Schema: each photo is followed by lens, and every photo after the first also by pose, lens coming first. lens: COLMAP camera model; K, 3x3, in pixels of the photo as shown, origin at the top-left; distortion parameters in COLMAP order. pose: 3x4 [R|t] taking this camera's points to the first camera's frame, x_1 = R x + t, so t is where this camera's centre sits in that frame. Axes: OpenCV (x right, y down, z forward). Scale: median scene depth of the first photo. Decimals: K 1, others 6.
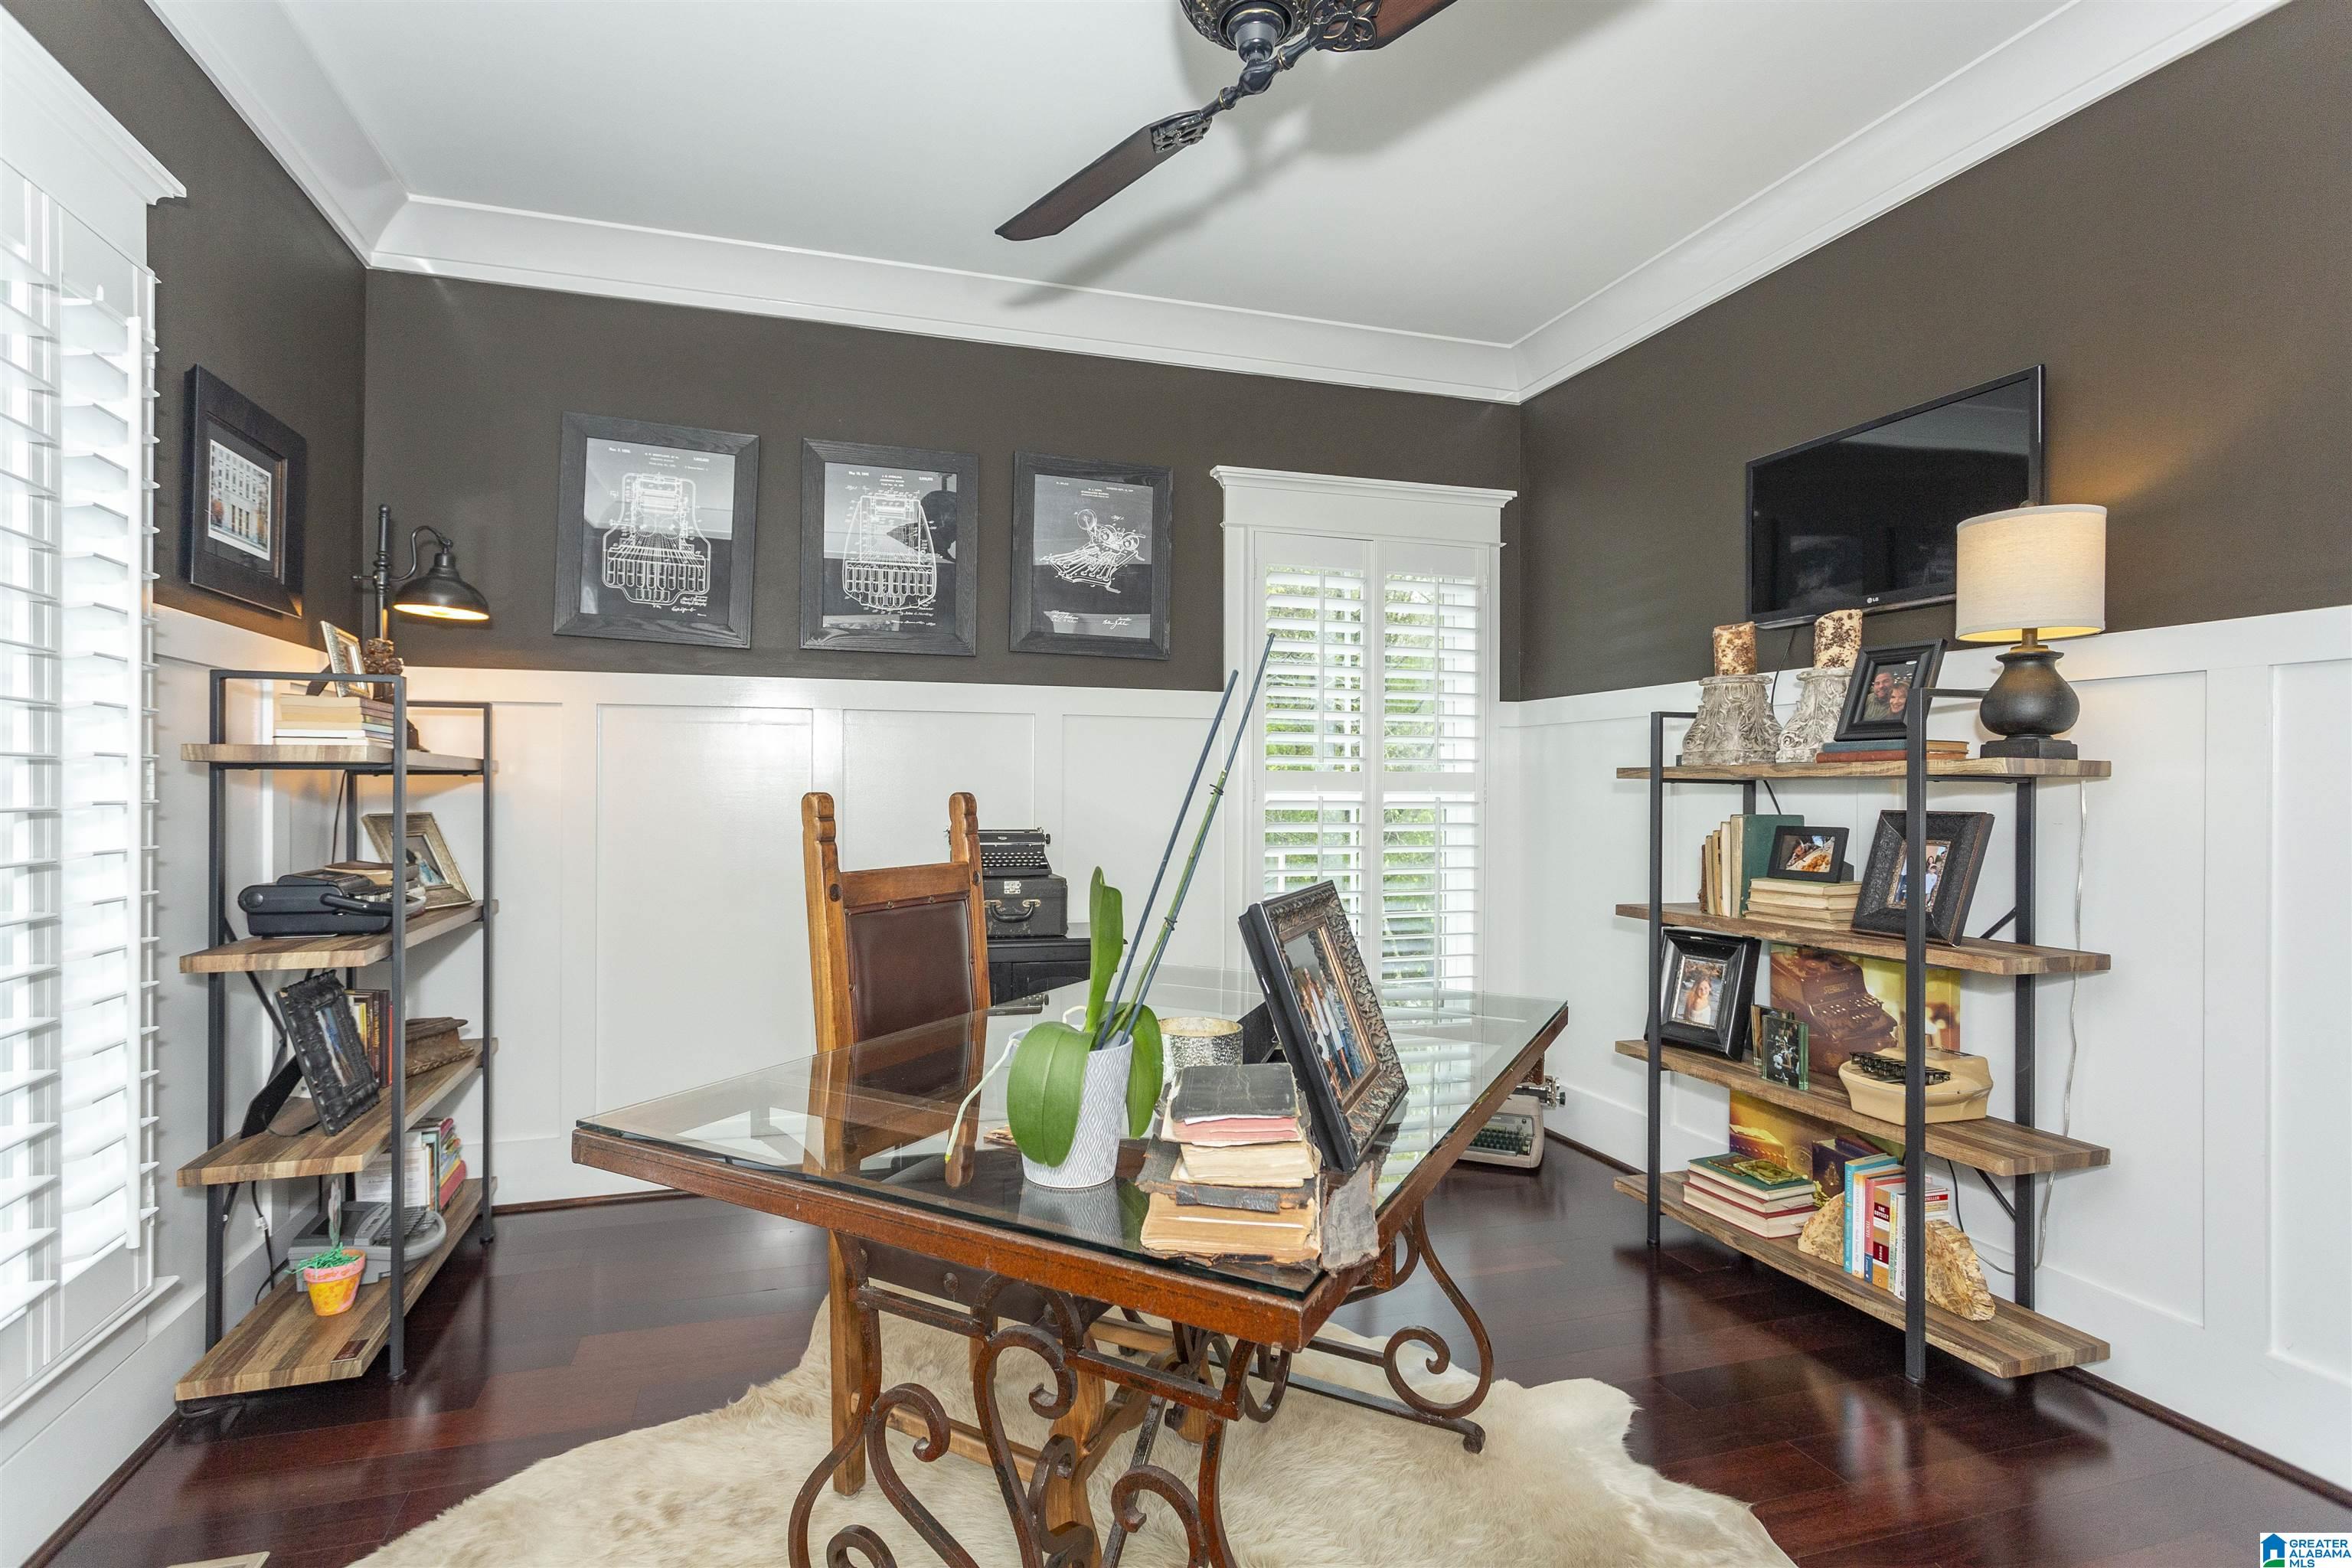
lens RADIAL K [[1130.1, 0, 1166.2], [0, 1130.1, 793.7], [0, 0, 1]] dist [0.001438, 0.000184]
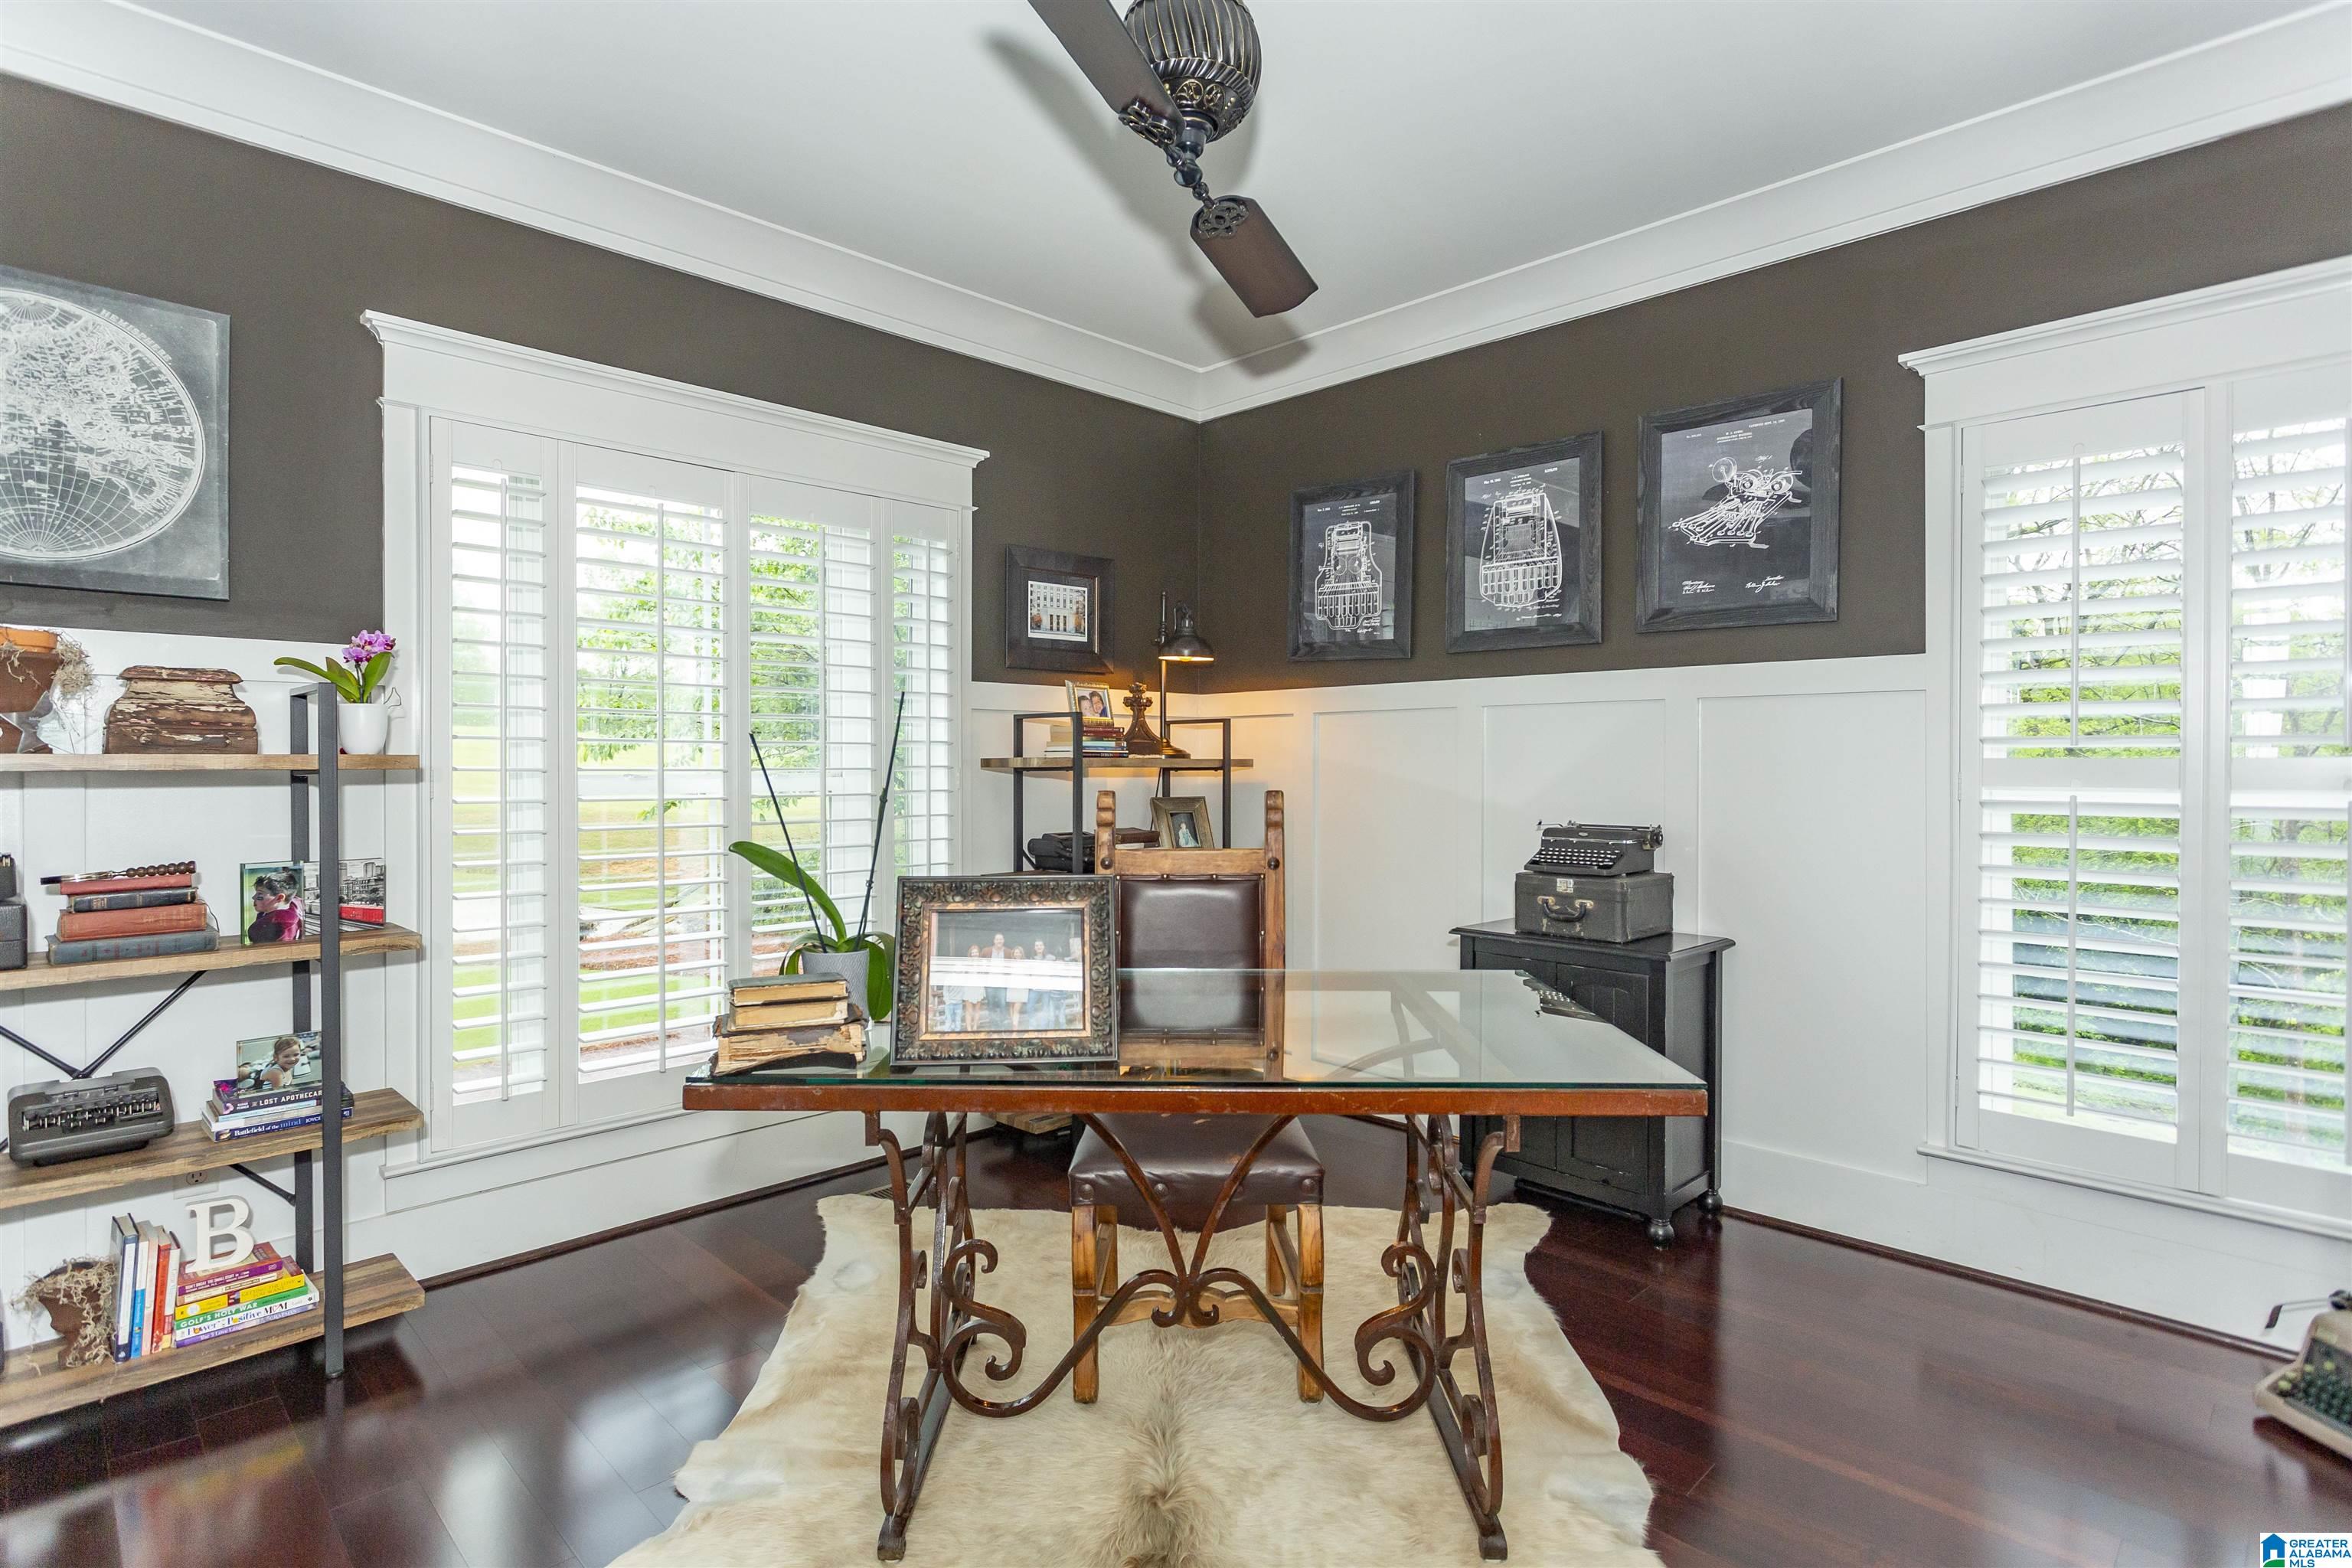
lens RADIAL K [[1203.7, 0, 1175.7], [0, 1203.7, 779.0], [0, 0, 1]] dist [-0.019819, -0.000027]
pose [[0.469286, 0.006154, -0.883025, 0.571086], [-0.000016, 0.999976, 0.006960, -0.013898], [0.883046, -0.003252, 0.469275, 0.213349]]
